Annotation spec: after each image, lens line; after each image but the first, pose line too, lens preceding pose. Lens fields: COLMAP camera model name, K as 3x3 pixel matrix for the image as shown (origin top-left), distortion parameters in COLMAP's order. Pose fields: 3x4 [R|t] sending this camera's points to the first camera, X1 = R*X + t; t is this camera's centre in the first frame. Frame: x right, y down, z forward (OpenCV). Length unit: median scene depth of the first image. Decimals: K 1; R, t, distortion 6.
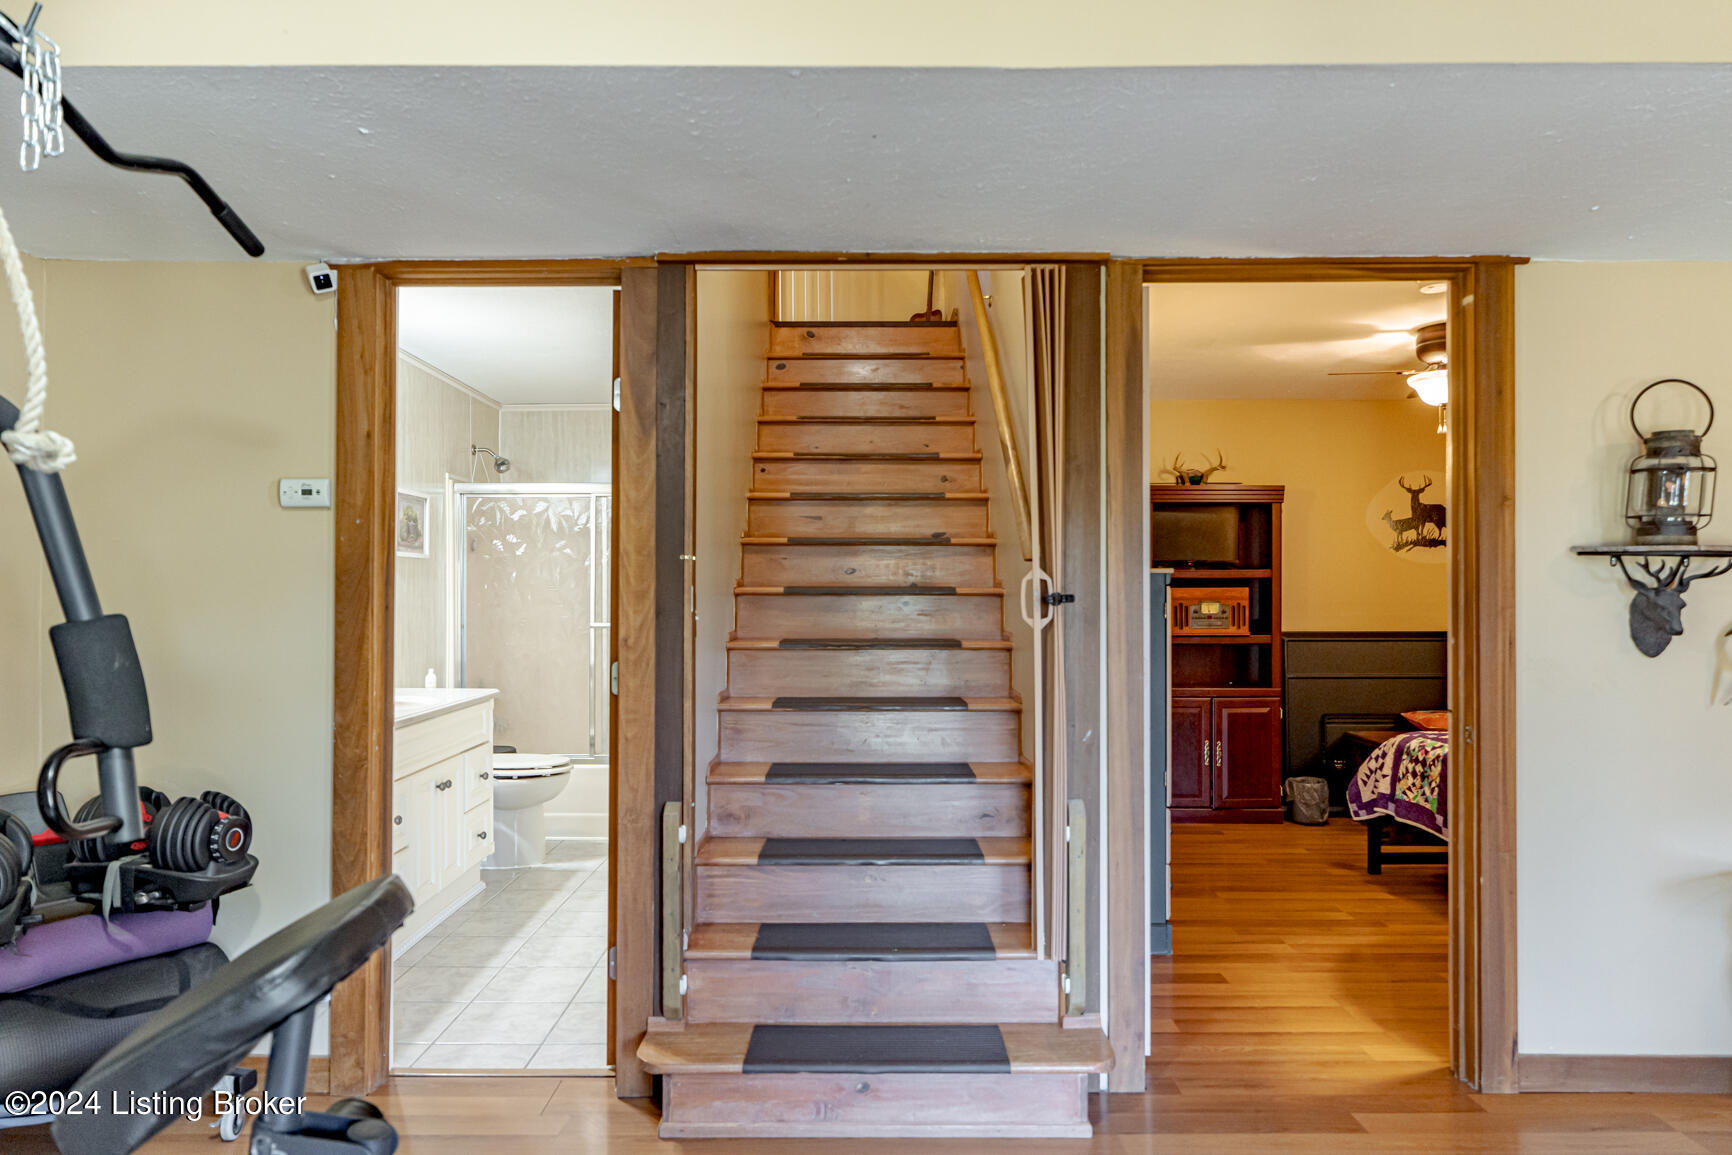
lens RADIAL K [[1083.4, 0, 859.1], [0, 1083.4, 591.2], [0, 0, 1]] dist [-0.003663, -0.003904]
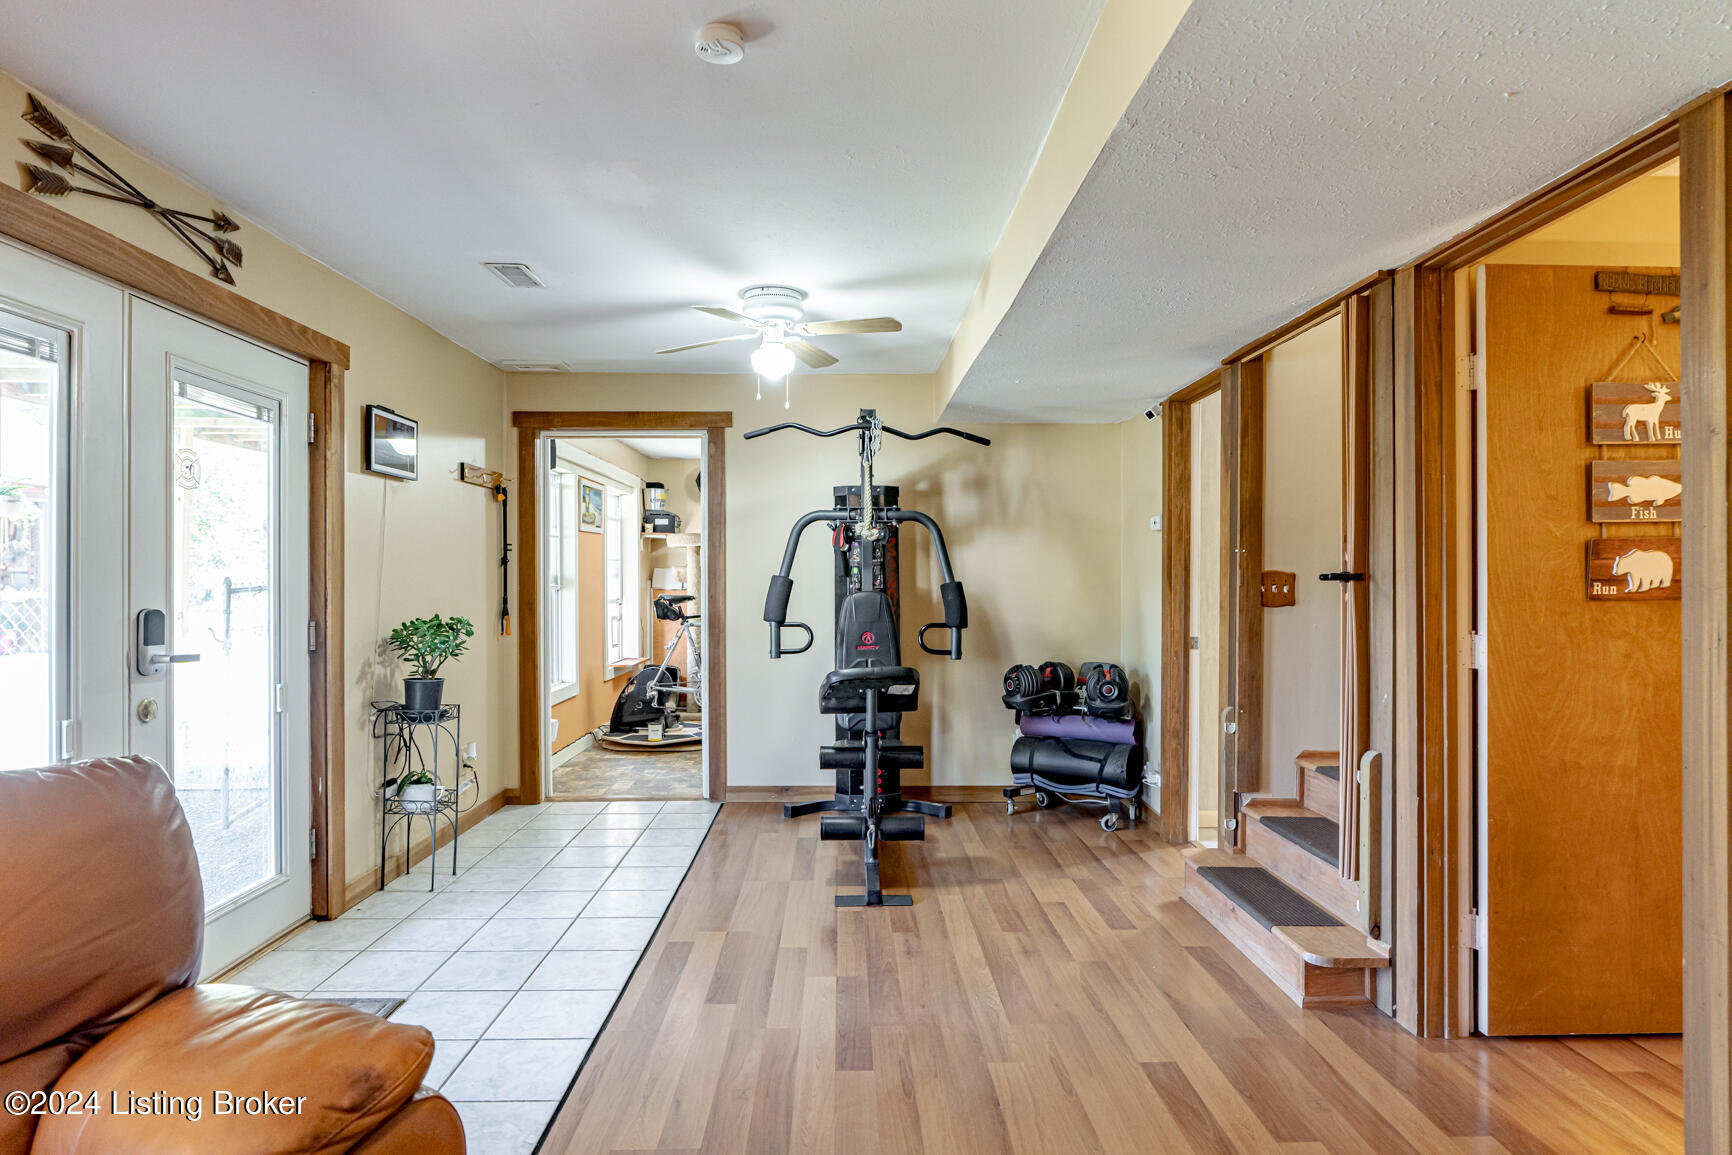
lens RADIAL K [[972.4, 0, 875.3], [0, 972.4, 578.7], [0, 0, 1]] dist [-0.005218, 0.000515]
pose [[0.043399, -0.000360, -0.999058, 0.710488], [0.000931, 1.000000, -0.000320, 0.005540], [0.999057, -0.000916, 0.043399, 0.250131]]
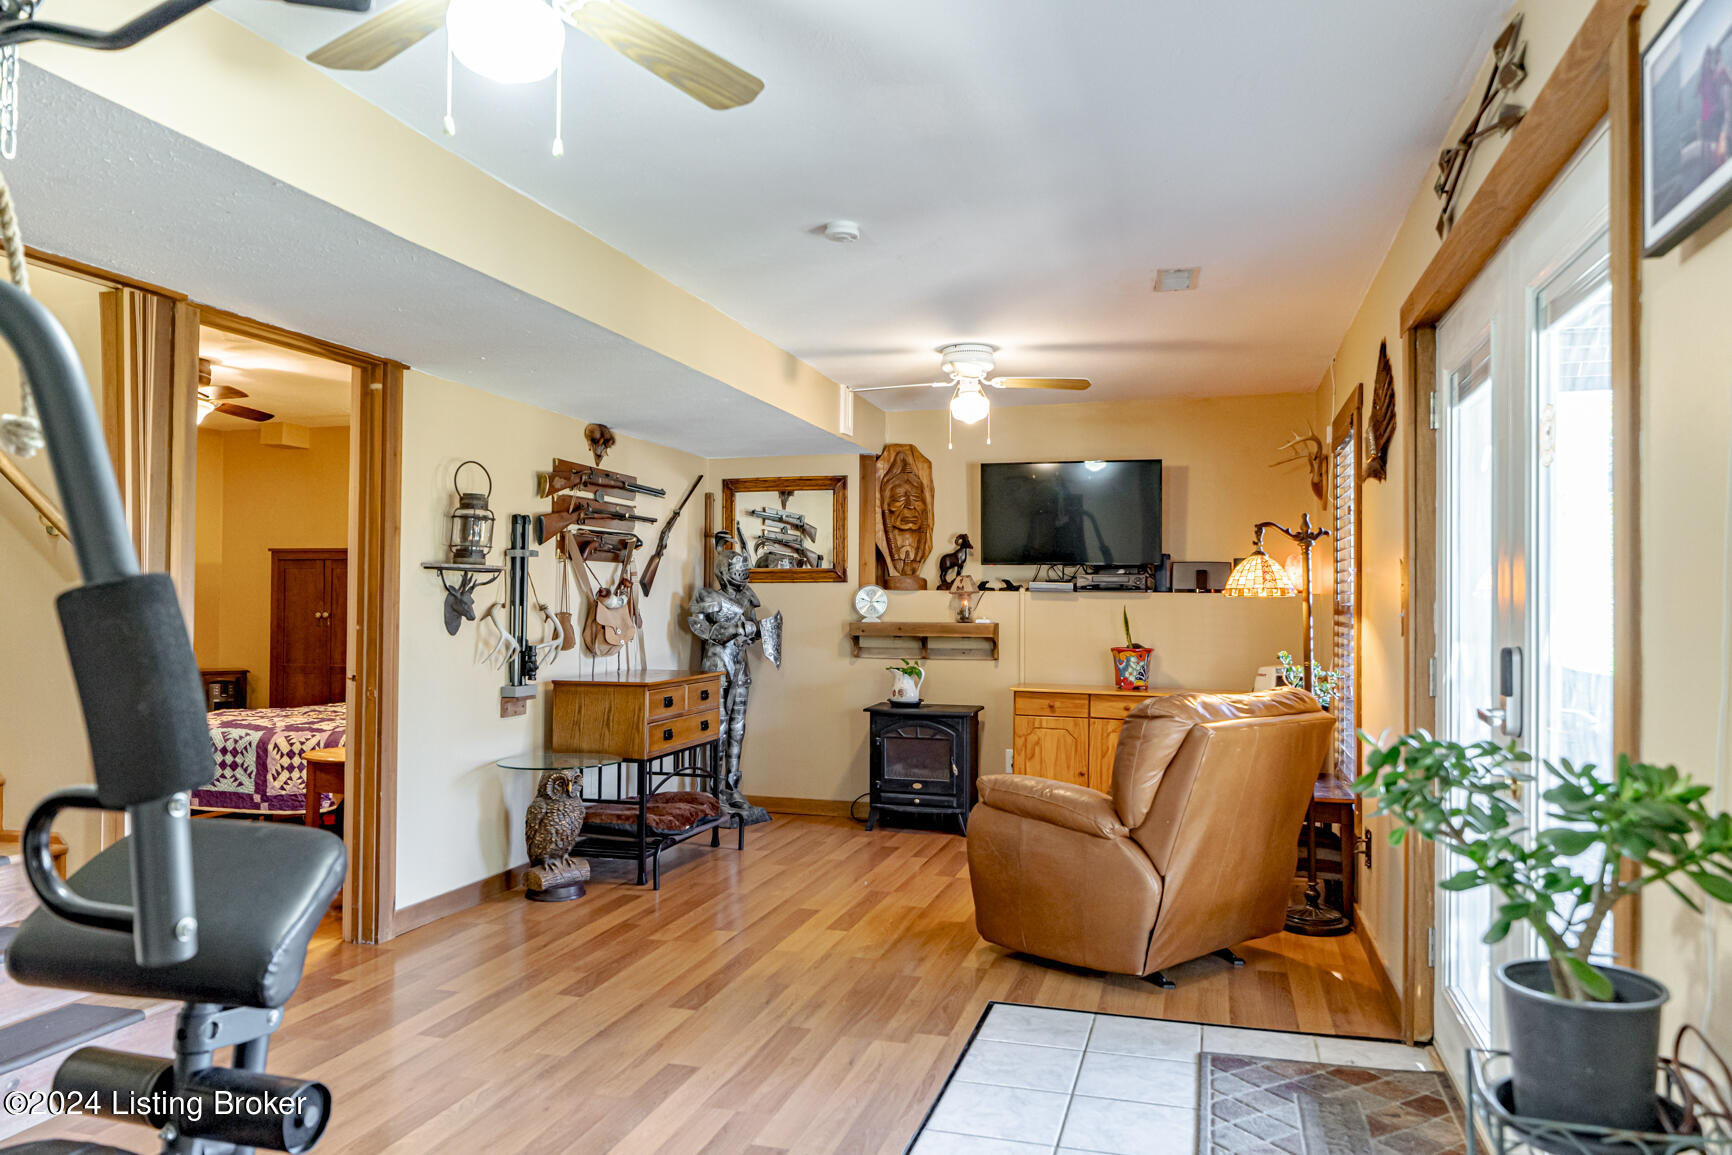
lens RADIAL K [[1230.2, 0, 855.1], [0, 1230.2, 580.9], [0, 0, 1]] dist [-0.000282, 0.005455]
pose [[0.267263, 0.022102, 0.963370, -0.482747], [-0.008558, 0.999752, -0.020563, 0.008104], [-0.963586, -0.002749, 0.267386, -0.021740]]
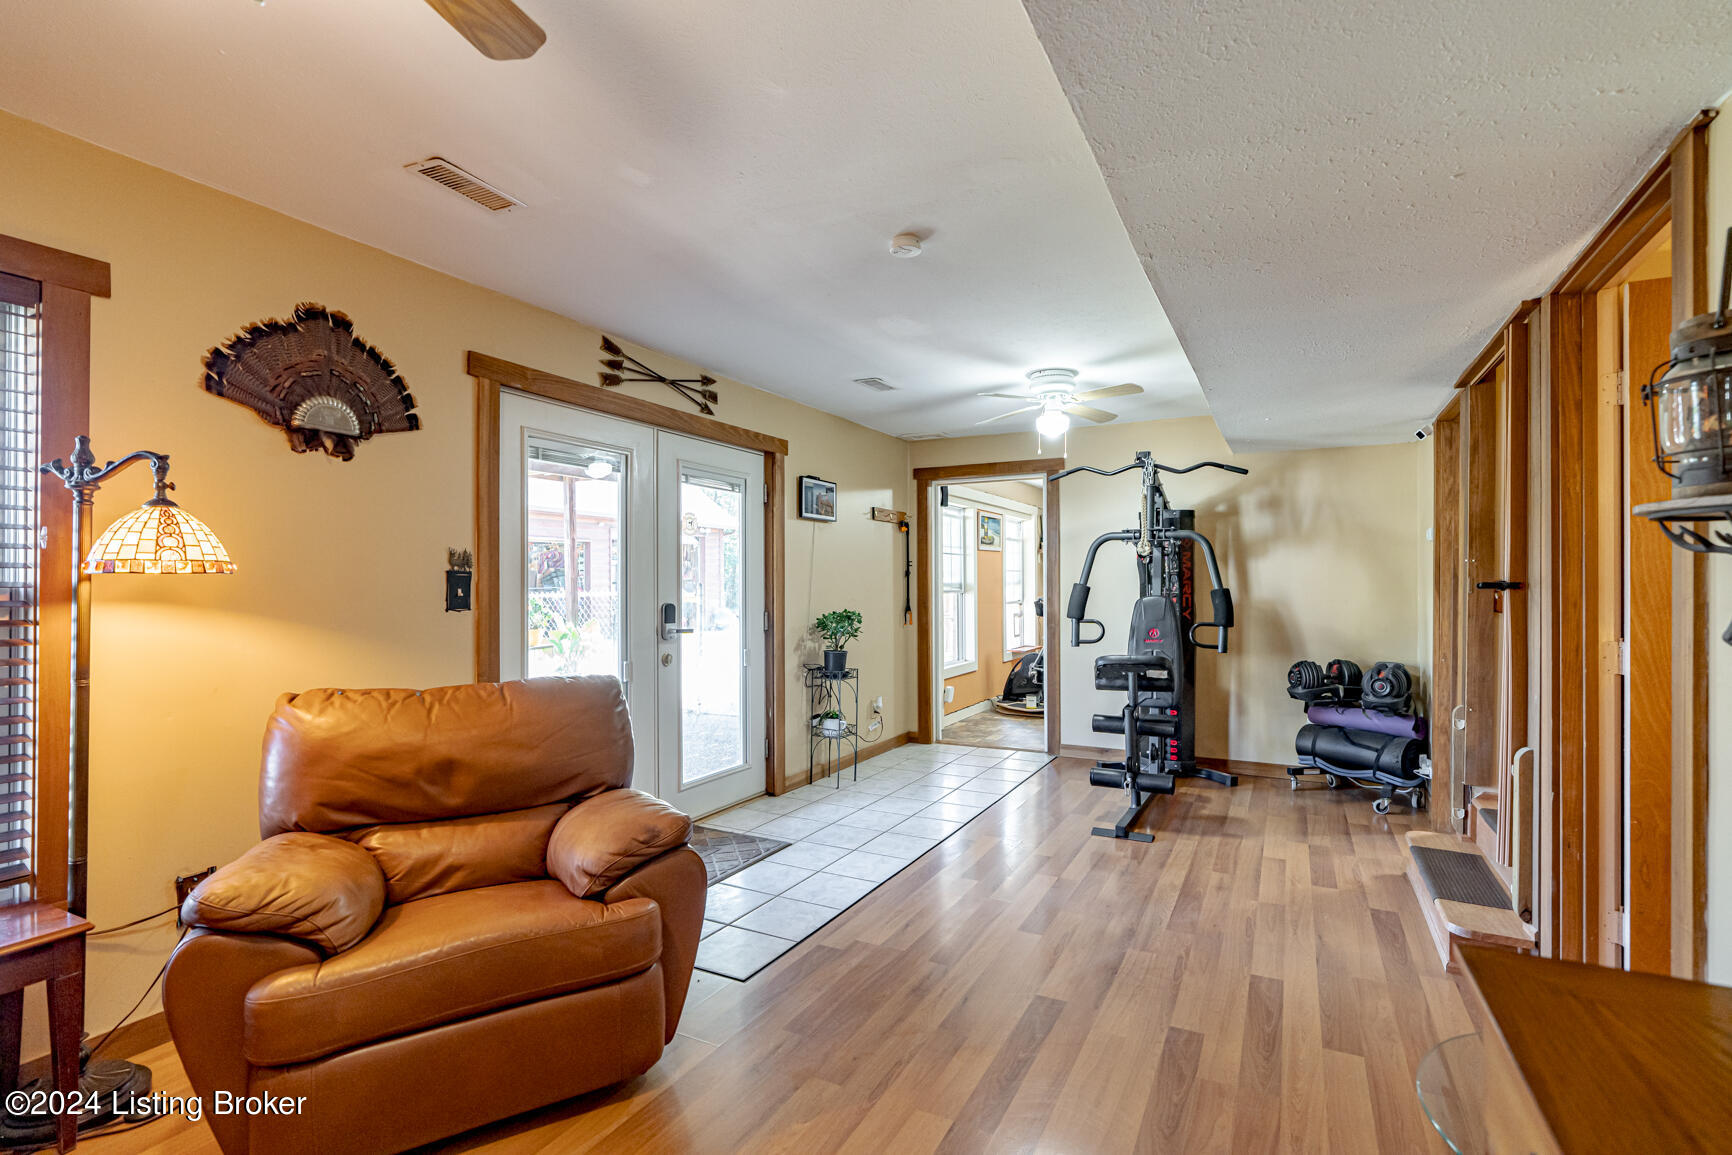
lens RADIAL K [[801.0, 0, 894.1], [0, 801.0, 589.5], [0, 0, 1]] dist [-0.012909, 0.004999]
pose [[-0.434862, 0.005710, -0.900479, 0.782822], [0.000698, 0.999982, 0.006004, 0.003513], [0.900497, 0.001983, -0.434858, 0.435978]]
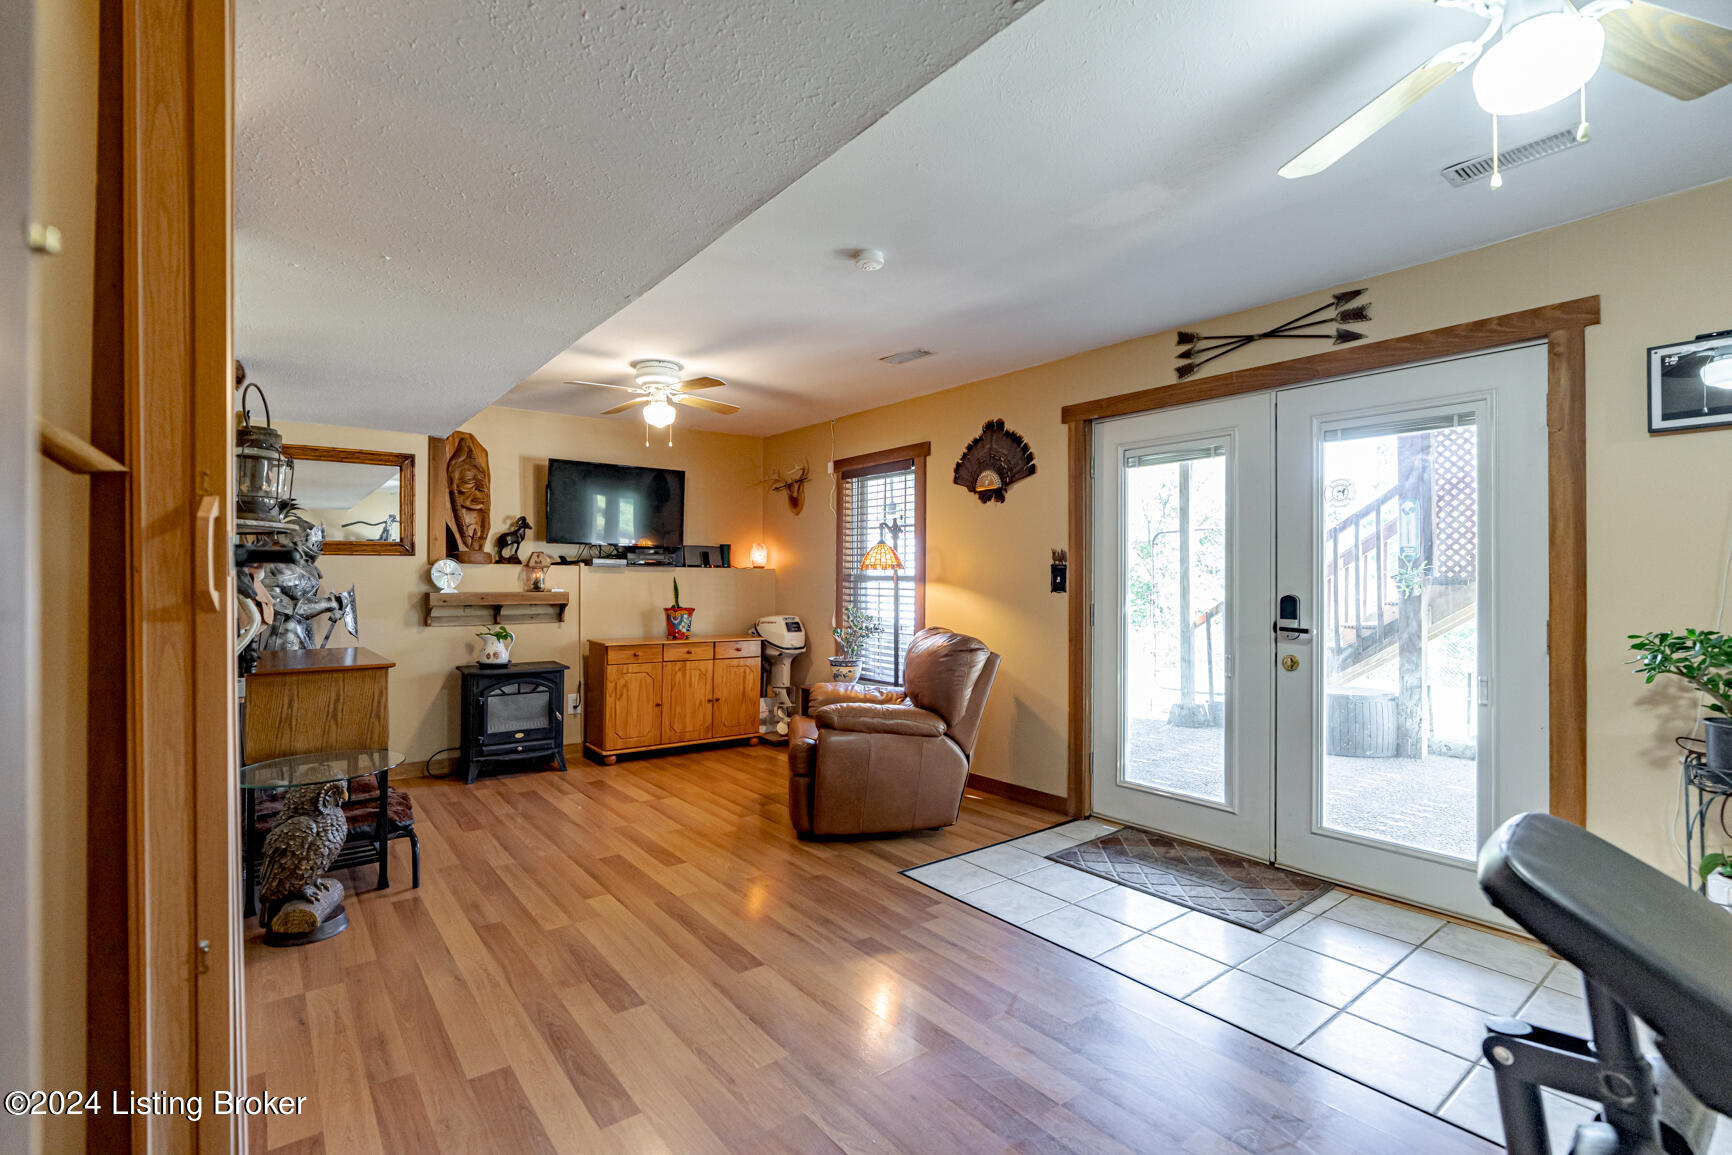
lens RADIAL K [[801.0, 0, 868.6], [0, 801.0, 568.6], [0, 0, 1]] dist [-0.012909, 0.004999]
pose [[-0.626216, 0.011369, 0.779567, -0.202692], [-0.000560, 0.999887, -0.015031, 0.010813], [-0.779649, -0.009849, -0.626139, 0.581347]]
